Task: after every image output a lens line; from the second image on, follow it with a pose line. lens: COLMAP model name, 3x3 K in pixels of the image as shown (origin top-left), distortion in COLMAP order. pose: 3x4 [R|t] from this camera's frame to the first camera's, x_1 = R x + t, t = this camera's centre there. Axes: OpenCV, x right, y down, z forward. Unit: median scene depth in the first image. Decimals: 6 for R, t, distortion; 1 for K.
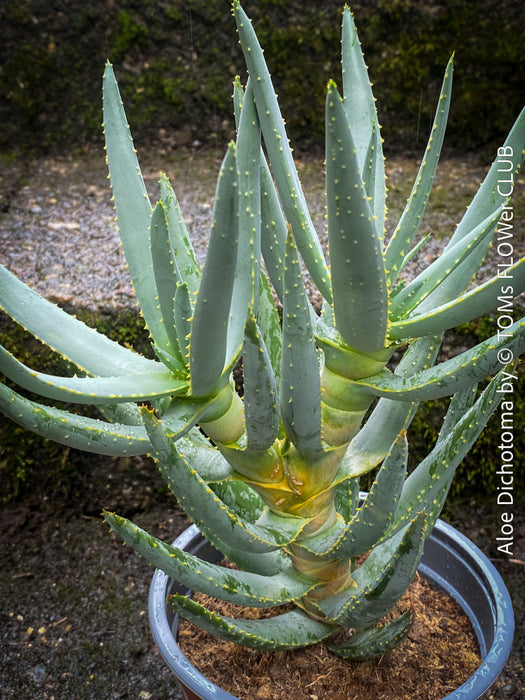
lens RADIAL K [[907.6, 0, 262.5], [0, 907.6, 350.0], [0, 0, 1]] dist [0.152666, -0.545723]
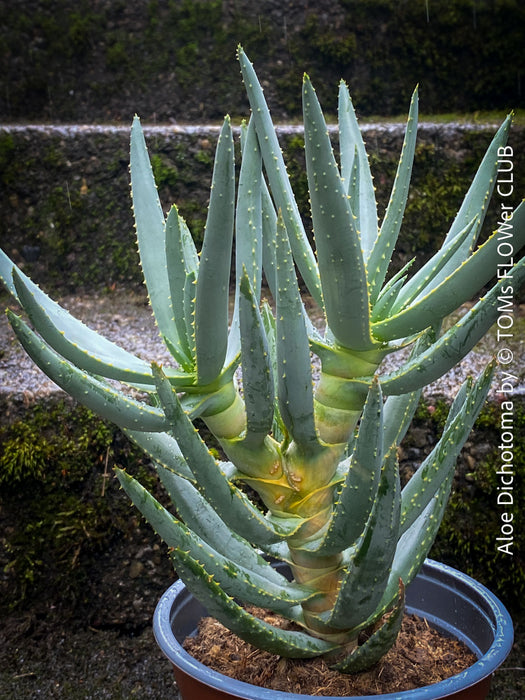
lens RADIAL K [[1041.3, 0, 263.8], [0, 1041.3, 330.2], [0, 0, 1]] dist [0.209453, -0.825622]
pose [[0.999135, 0.001845, -0.041546, 0.021332], [-0.011857, 0.970190, -0.242054, 0.113149], [0.039861, 0.242337, 0.969373, -0.096252]]
